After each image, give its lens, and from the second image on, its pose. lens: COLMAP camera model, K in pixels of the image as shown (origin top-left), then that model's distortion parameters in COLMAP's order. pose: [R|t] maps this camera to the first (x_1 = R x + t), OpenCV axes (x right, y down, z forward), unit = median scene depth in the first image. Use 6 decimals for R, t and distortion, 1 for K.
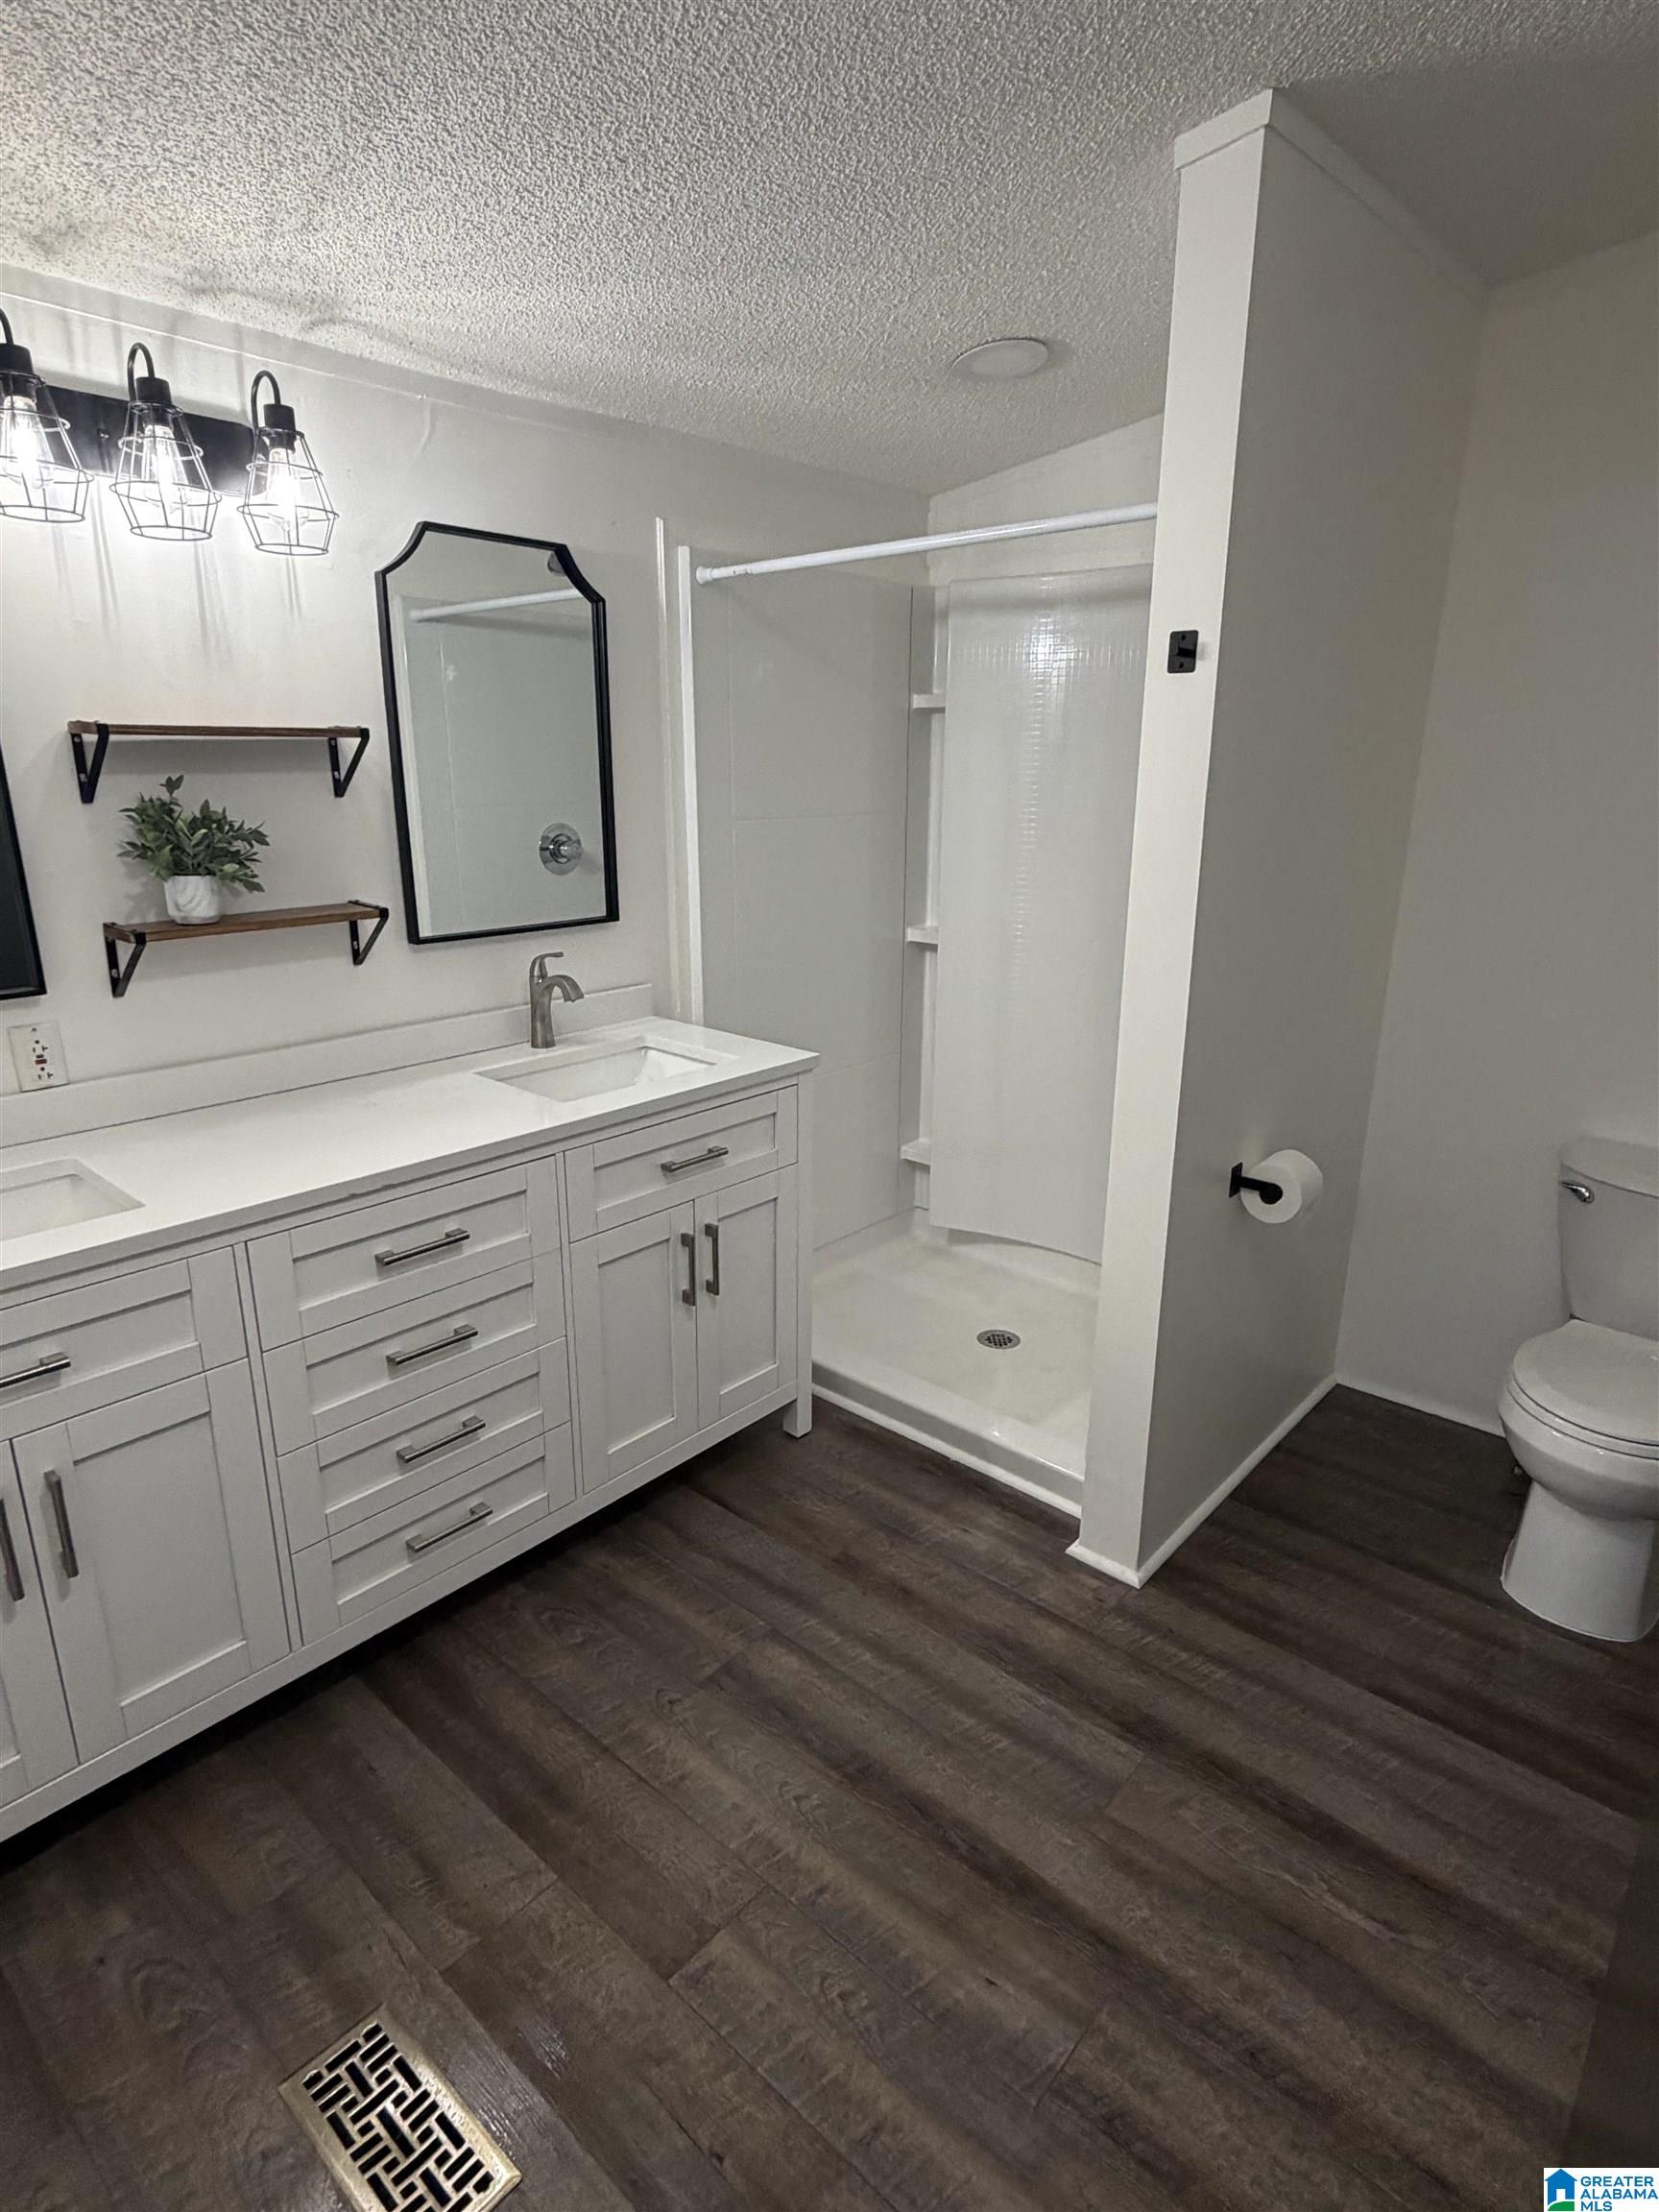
lens RADIAL K [[1220.9, 0, 818.8], [0, 1220.9, 1118.7], [0, 0, 1]] dist [0.021978, -0.004086]
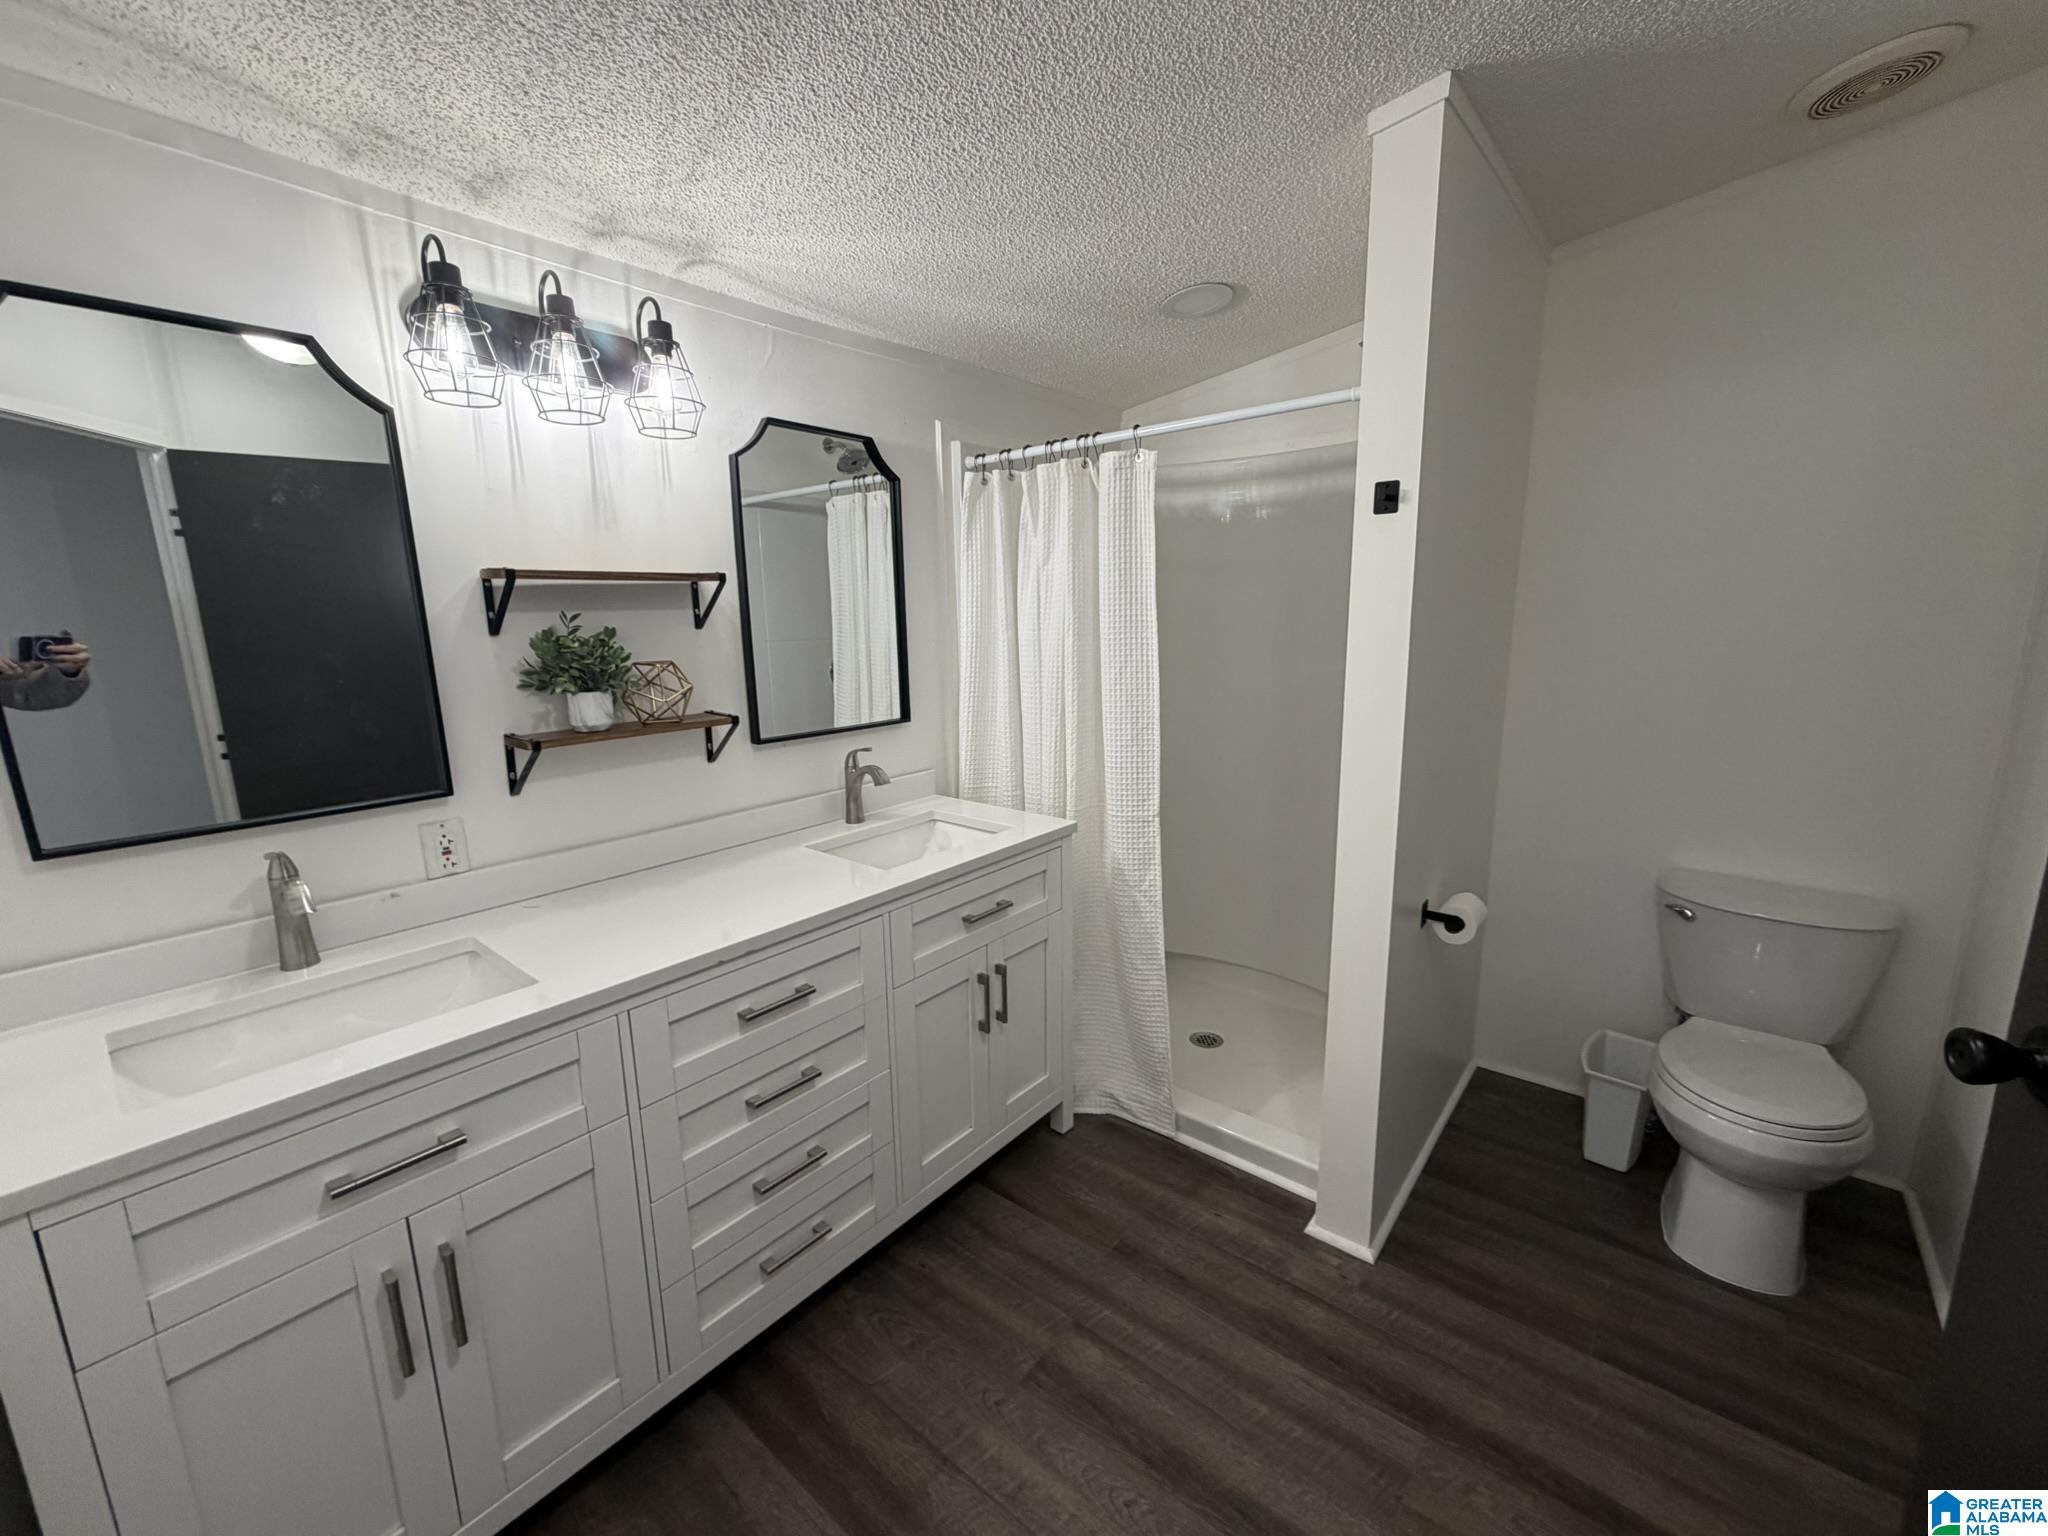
lens RADIAL K [[830.8, 0, 1013.1], [0, 830.8, 774.6], [0, 0, 1]] dist [0.013759, 0.000041]
pose [[0.998775, -0.028843, 0.040219, -0.120746], [0.032594, 0.994851, -0.095967, -0.025917], [-0.037244, 0.097160, 0.994572, 0.176946]]
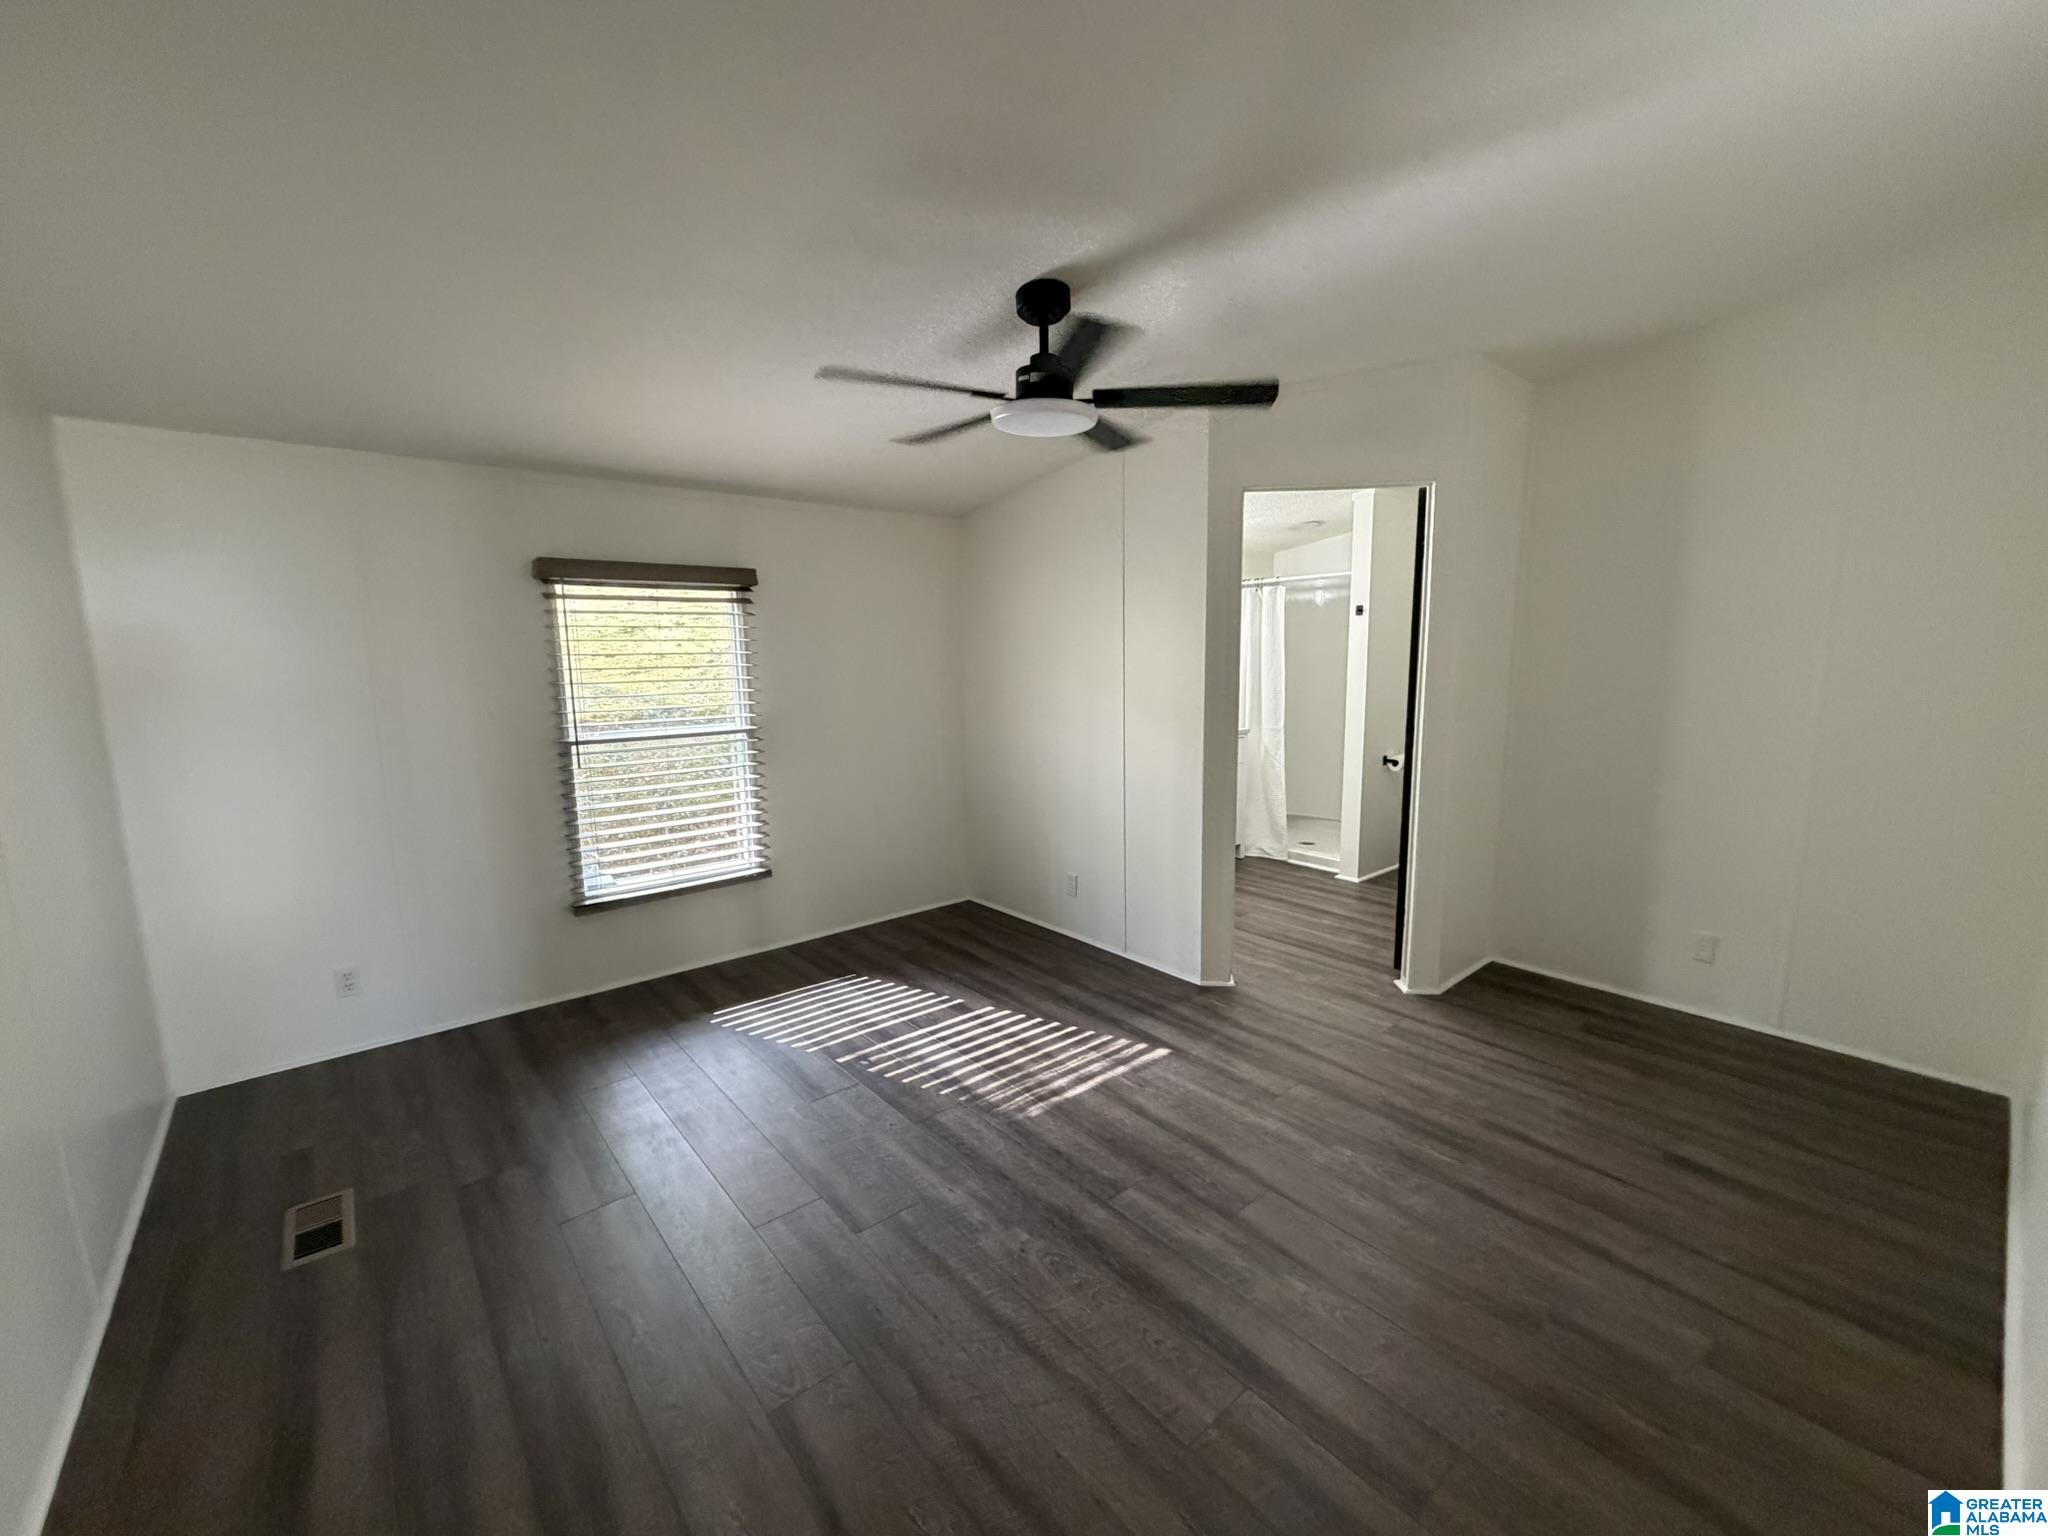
lens RADIAL K [[830.8, 0, 1021.2], [0, 830.8, 760.8], [0, 0, 1]] dist [0.013759, 0.000041]
pose [[0.989830, 0.004557, -0.142185, -0.349643], [-0.025390, 0.989098, -0.145050, 0.451665], [0.139974, 0.147185, 0.979155, -1.503455]]
